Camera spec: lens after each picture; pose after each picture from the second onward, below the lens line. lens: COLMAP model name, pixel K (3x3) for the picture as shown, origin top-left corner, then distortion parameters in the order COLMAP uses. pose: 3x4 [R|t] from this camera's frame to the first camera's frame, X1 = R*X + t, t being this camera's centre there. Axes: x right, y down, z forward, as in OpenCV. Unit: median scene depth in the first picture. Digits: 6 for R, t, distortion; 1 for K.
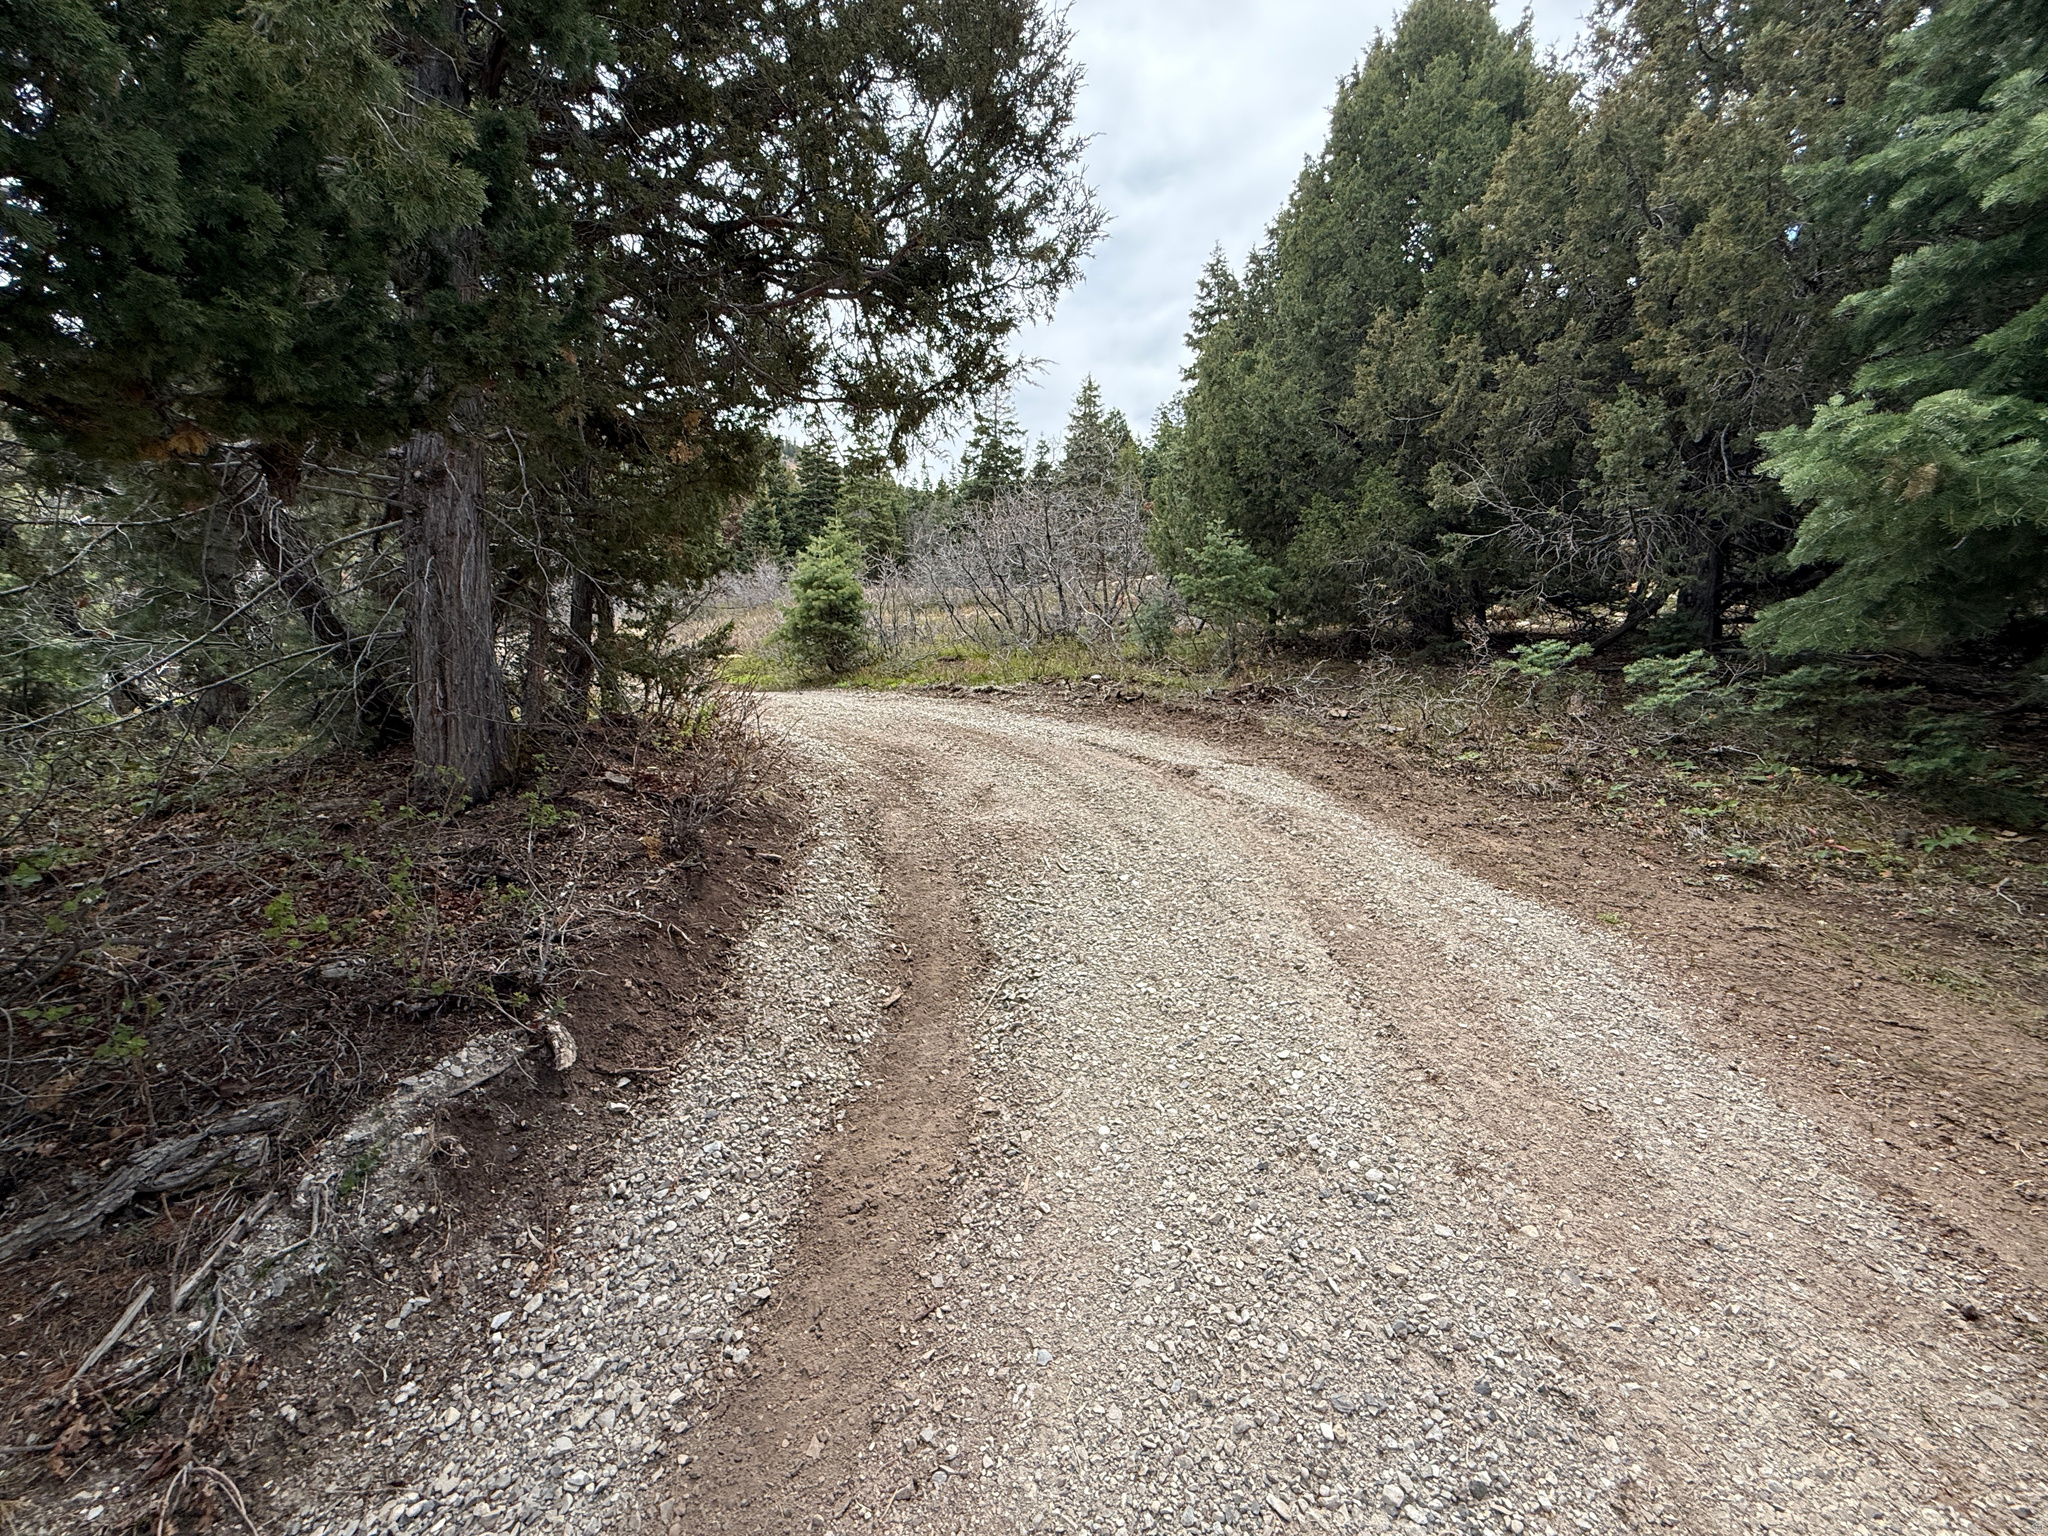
lens RADIAL K [[817.5, 0, 1018.6], [0, 817.5, 768.8], [0, 0, 1]] dist [-0.000138, -0.000200]
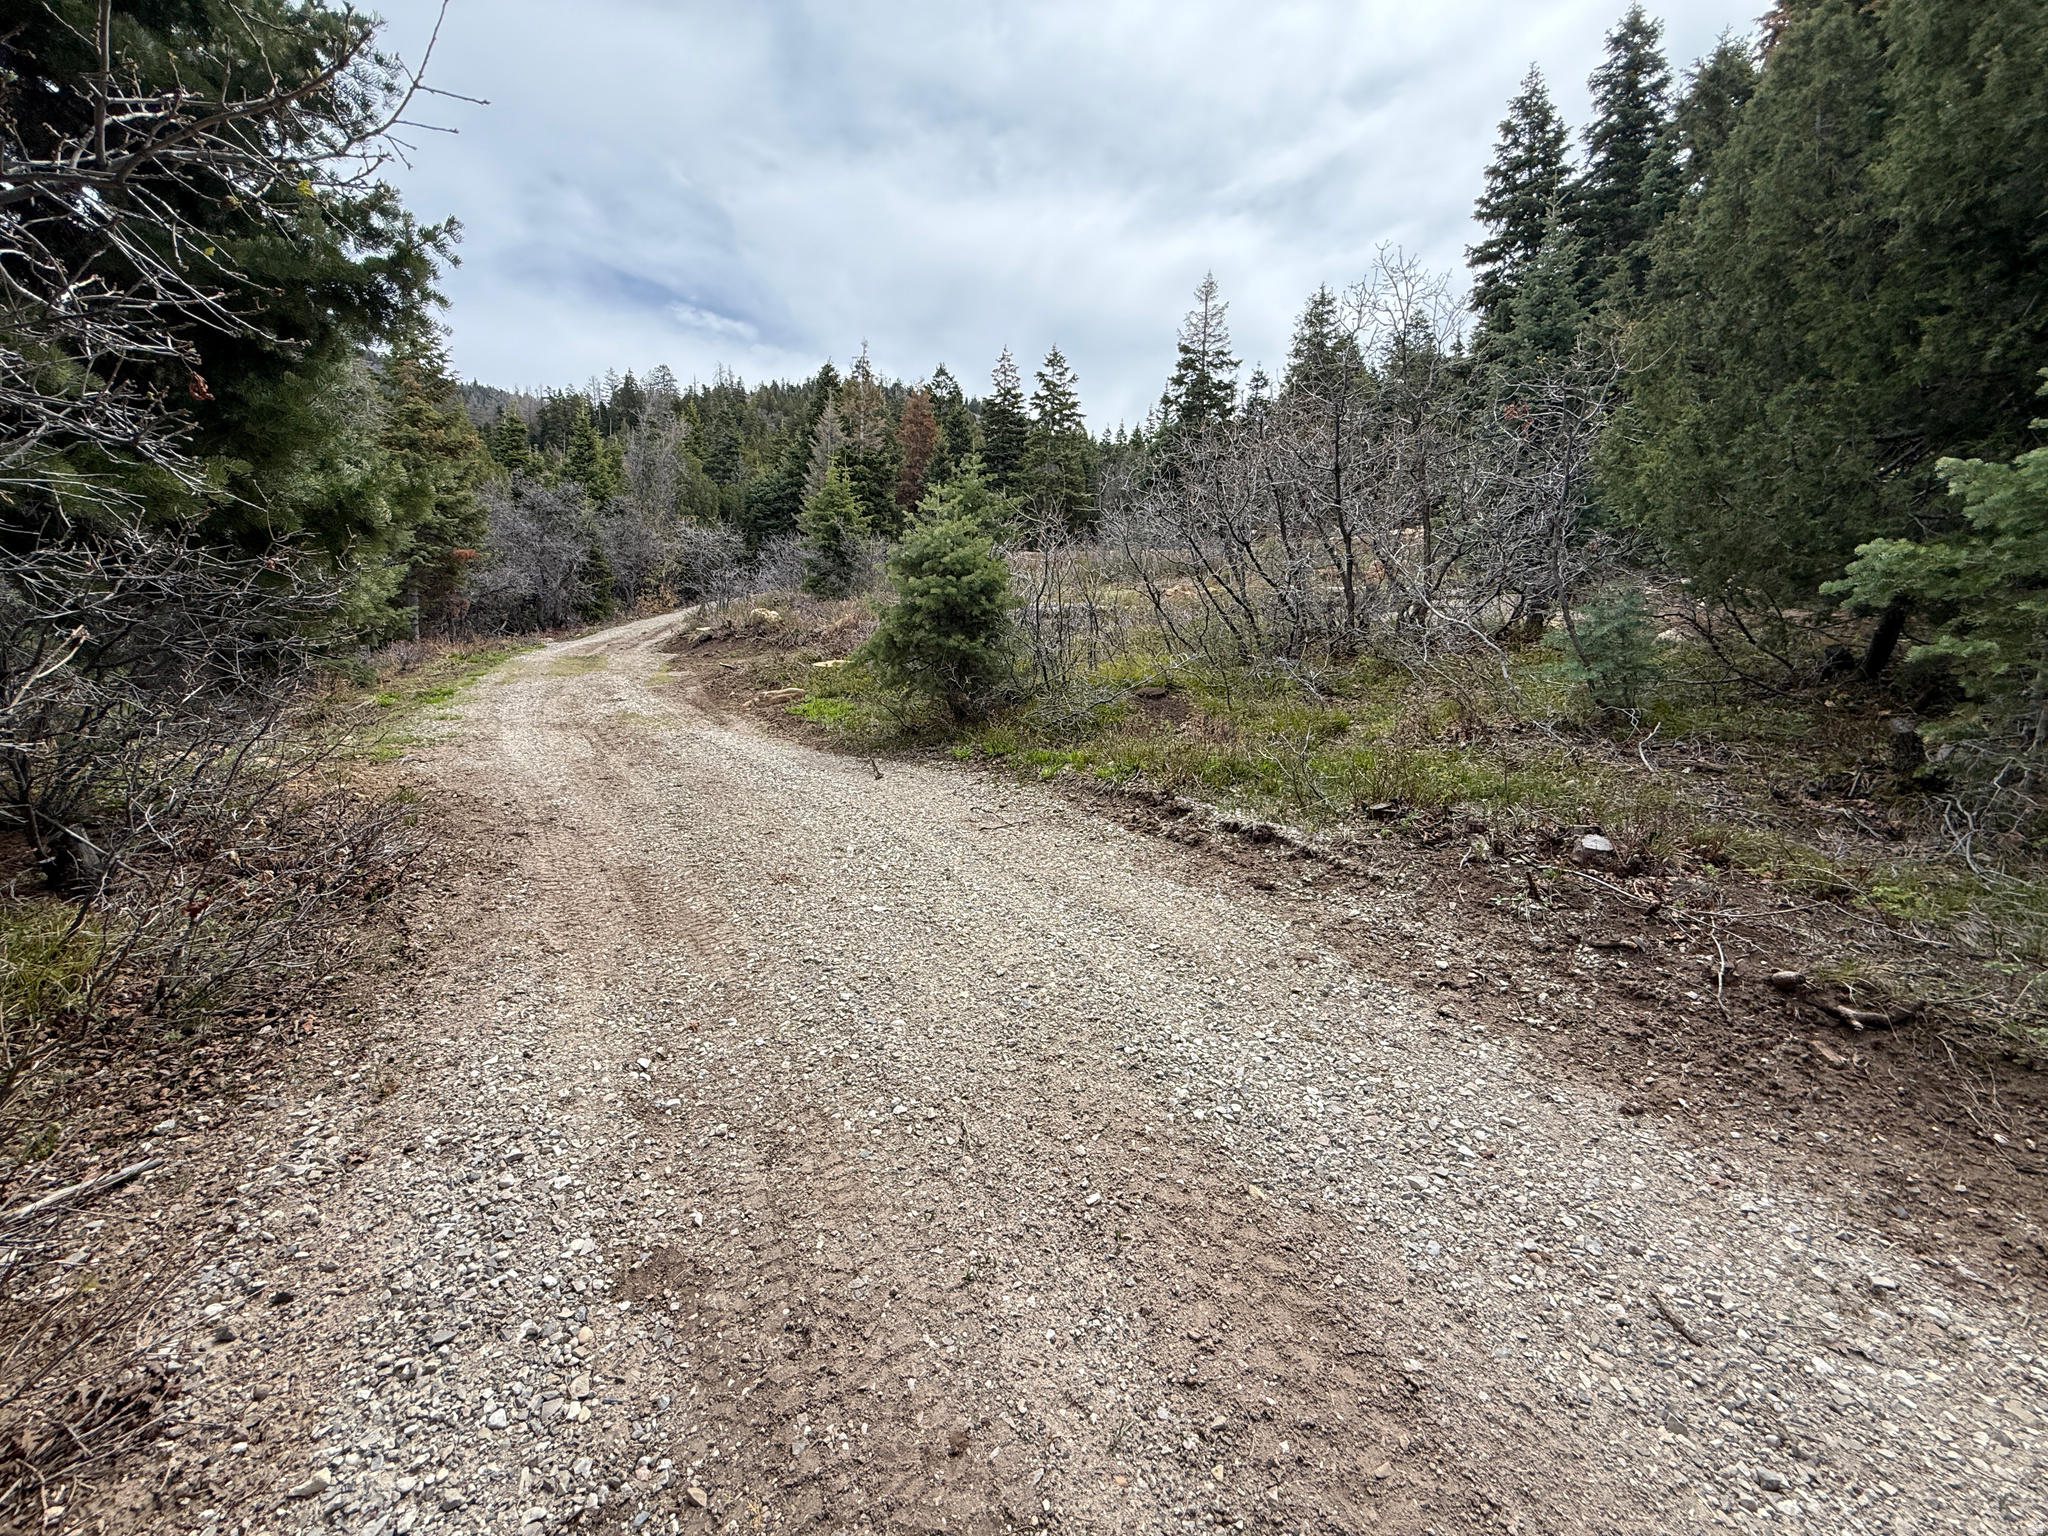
lens RADIAL K [[817.5, 0, 1018.6], [0, 817.5, 768.8], [0, 0, 1]] dist [-0.000138, -0.000200]
pose [[0.974798, 0.040687, -0.219346, -0.018821], [-0.030146, 0.998234, 0.051190, -0.041317], [0.221041, -0.043287, 0.974303, 0.160815]]
